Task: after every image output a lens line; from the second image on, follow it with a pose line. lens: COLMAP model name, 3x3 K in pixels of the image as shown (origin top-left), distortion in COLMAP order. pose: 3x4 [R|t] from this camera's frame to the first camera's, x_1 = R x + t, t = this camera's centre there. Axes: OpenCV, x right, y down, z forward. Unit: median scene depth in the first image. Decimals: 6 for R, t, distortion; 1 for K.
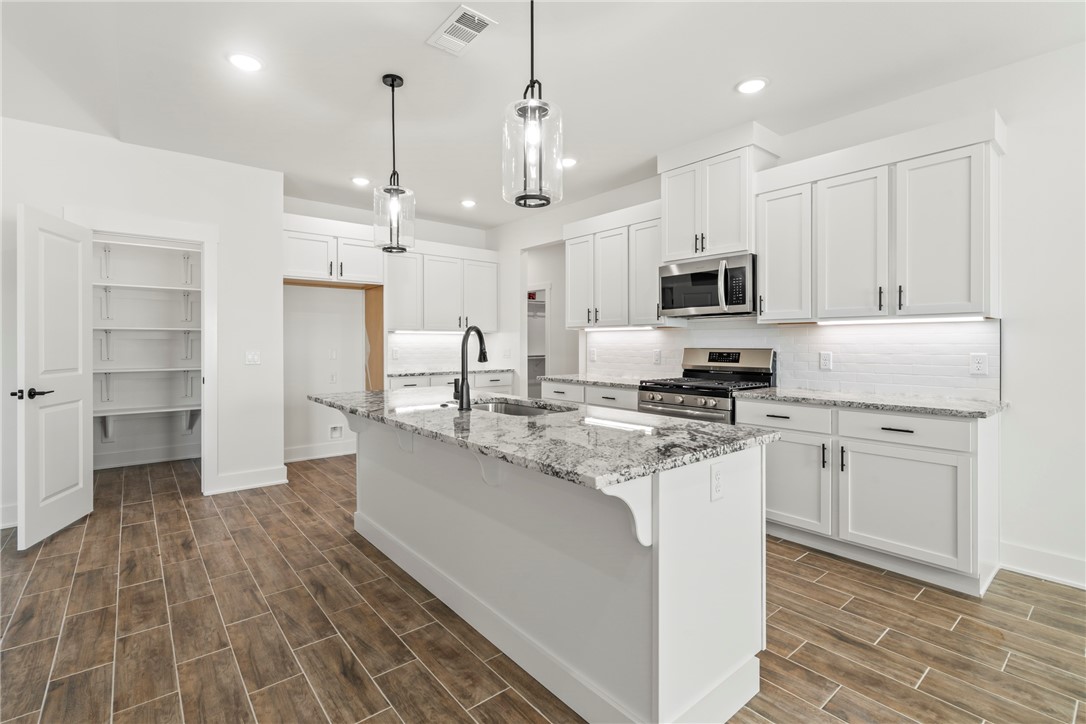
lens RADIAL K [[496.6, 0, 535.9], [0, 496.6, 343.8], [0, 0, 1]] dist [-0.001844, 0.000236]
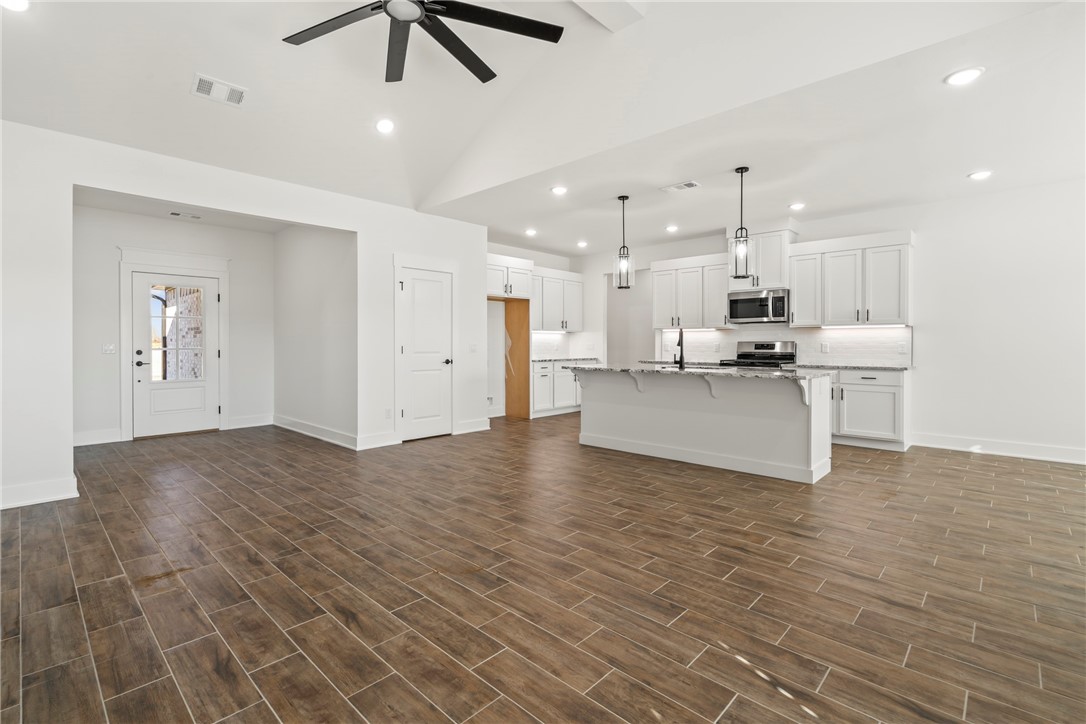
lens RADIAL K [[496.1, 0, 537.0], [0, 496.1, 347.3], [0, 0, 1]] dist [-0.001215, 0.000210]
pose [[0.992340, -0.000120, 0.123533, -0.688852], [-0.000576, 0.999984, 0.005598, 0.022157], [-0.123532, -0.005626, 0.992325, -0.679507]]
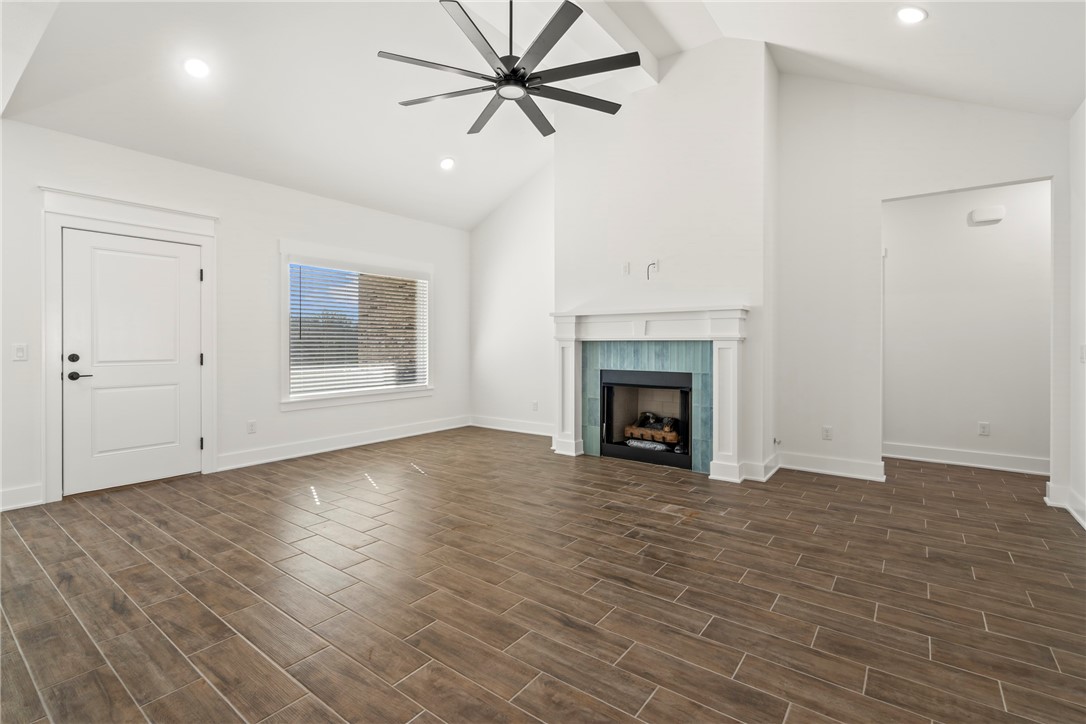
lens RADIAL K [[498.3, 0, 539.2], [0, 498.3, 342.8], [0, 0, 1]] dist [-0.002098, 0.000352]
pose [[-0.971903, 0.001765, -0.235375, -0.619898], [0.001629, 0.999998, 0.000774, 0.018533], [0.235376, 0.000369, -0.971904, 0.959853]]
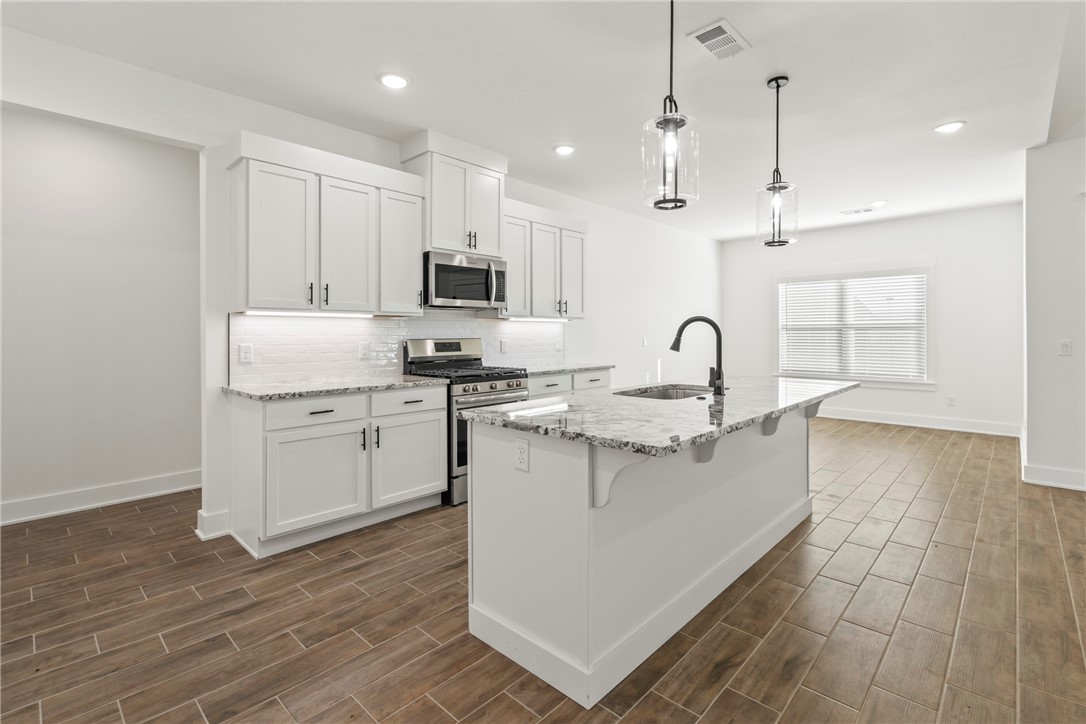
lens RADIAL K [[511.5, 0, 555.4], [0, 511.5, 321.0], [0, 0, 1]] dist [0.024510, 0.000125]
pose [[-0.152689, 0.026403, 0.987922, -0.825941], [0.004584, 0.999651, -0.026008, 0.001018], [-0.988264, 0.000557, -0.152757, 1.045526]]
